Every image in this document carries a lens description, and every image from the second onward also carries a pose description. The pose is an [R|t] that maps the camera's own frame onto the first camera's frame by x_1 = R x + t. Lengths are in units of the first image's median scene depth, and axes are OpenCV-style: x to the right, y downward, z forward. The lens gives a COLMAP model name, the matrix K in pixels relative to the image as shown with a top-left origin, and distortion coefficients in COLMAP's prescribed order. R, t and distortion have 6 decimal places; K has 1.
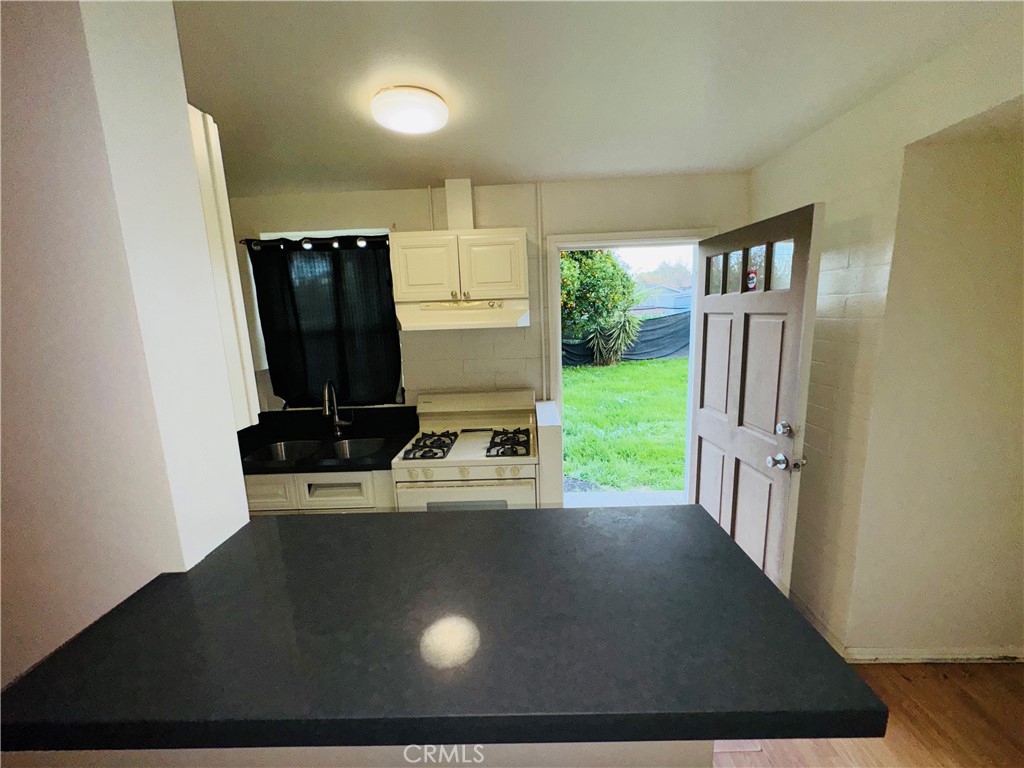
lens RADIAL K [[418.7, 0, 512.0], [0, 418.7, 384.0], [0, 0, 1]] dist [-0.000134, 0.000026]
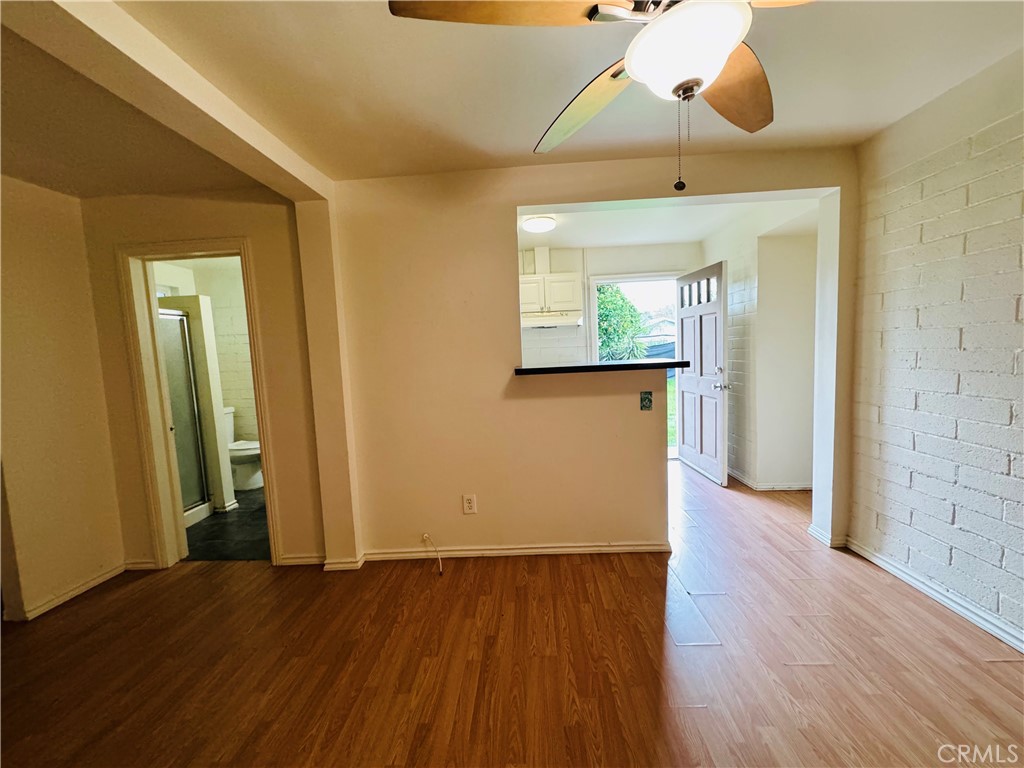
lens RADIAL K [[418.7, 0, 512.0], [0, 418.7, 384.0], [0, 0, 1]] dist [-0.000134, 0.000026]
pose [[0.999769, -0.009999, -0.019032, -0.203339], [0.008302, 0.996152, -0.087249, 0.235634], [0.019831, 0.087071, 0.996005, -0.687506]]
